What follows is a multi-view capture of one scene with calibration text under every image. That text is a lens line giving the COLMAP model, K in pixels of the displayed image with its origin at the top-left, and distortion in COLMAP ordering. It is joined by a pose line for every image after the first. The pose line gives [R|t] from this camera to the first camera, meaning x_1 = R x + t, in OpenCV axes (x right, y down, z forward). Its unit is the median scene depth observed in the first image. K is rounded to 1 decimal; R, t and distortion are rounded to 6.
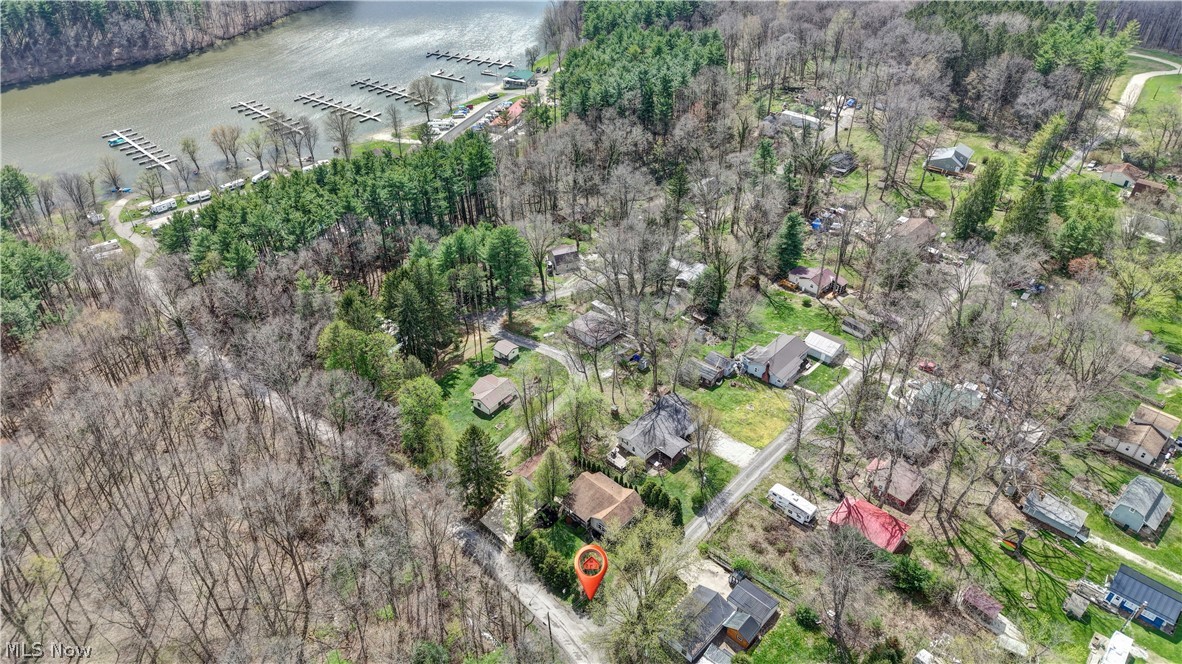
lens RADIAL K [[765.6, 0, 591.0], [0, 765.6, 332.0], [0, 0, 1]] dist [0.045212, -0.040072]
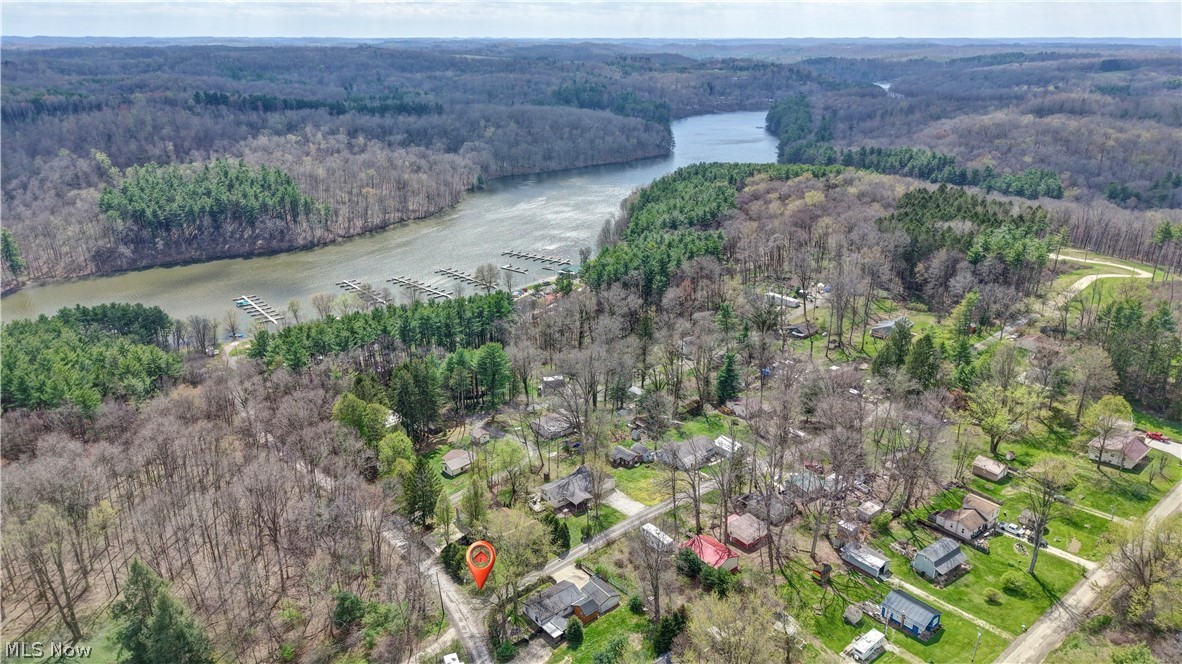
lens RADIAL K [[765.6, 0, 591.0], [0, 765.6, 332.0], [0, 0, 1]] dist [0.045212, -0.040072]
pose [[0.990351, 0.042237, -0.131989, 0.213483], [-0.076923, 0.959770, -0.270047, 0.172023], [0.115273, 0.277594, 0.953758, -0.219390]]
